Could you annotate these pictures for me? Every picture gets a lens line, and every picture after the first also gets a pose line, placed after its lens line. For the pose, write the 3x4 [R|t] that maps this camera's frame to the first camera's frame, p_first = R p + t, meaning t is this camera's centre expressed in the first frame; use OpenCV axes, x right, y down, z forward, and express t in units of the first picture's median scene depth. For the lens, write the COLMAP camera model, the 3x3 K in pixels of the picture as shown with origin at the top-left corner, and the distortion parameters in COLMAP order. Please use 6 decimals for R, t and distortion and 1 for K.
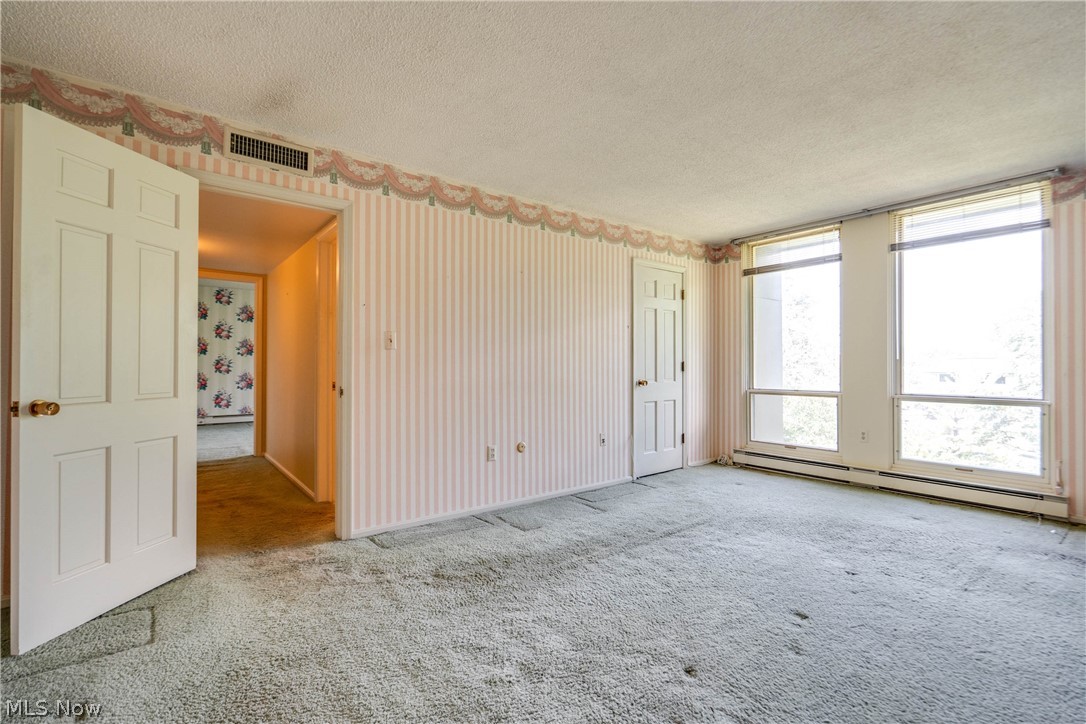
lens RADIAL K [[496.7, 0, 551.6], [0, 496.7, 361.8], [0, 0, 1]] dist [-0.005546, 0.000884]
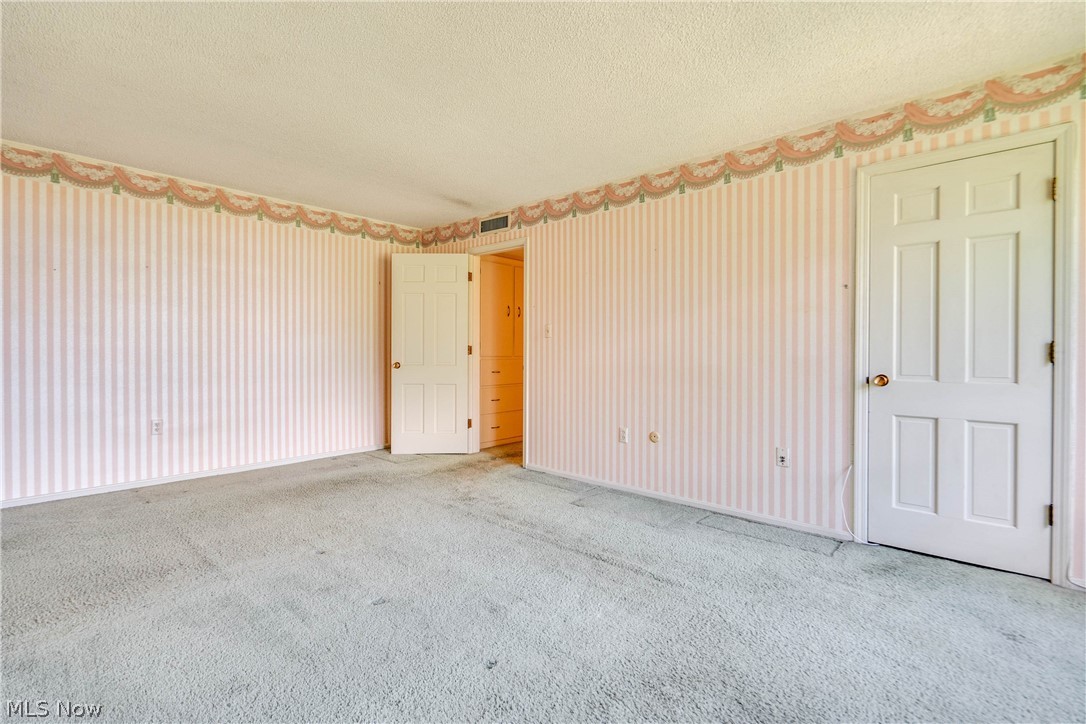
lens RADIAL K [[496.7, 0, 545.6], [0, 496.7, 357.3], [0, 0, 1]] dist [-0.005546, 0.000884]
pose [[0.169611, 0.008521, -0.985474, 0.840405], [0.000703, 0.999961, 0.008767, 0.013554], [0.985511, -0.002179, 0.169599, 0.650447]]
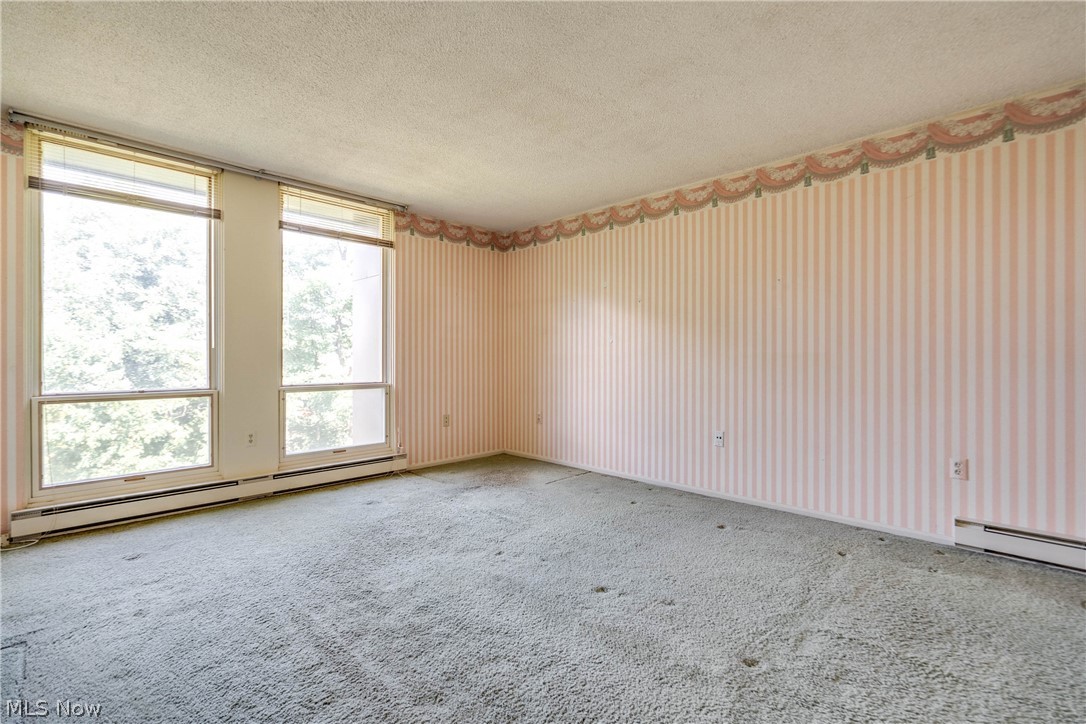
lens RADIAL K [[496.7, 0, 537.3], [0, 496.7, 357.6], [0, 0, 1]] dist [-0.005546, 0.000884]
pose [[-0.122786, 0.000539, 0.992433, -0.295351], [-0.007842, 0.999968, -0.001514, 0.011490], [-0.992402, -0.007969, -0.122777, 0.709470]]
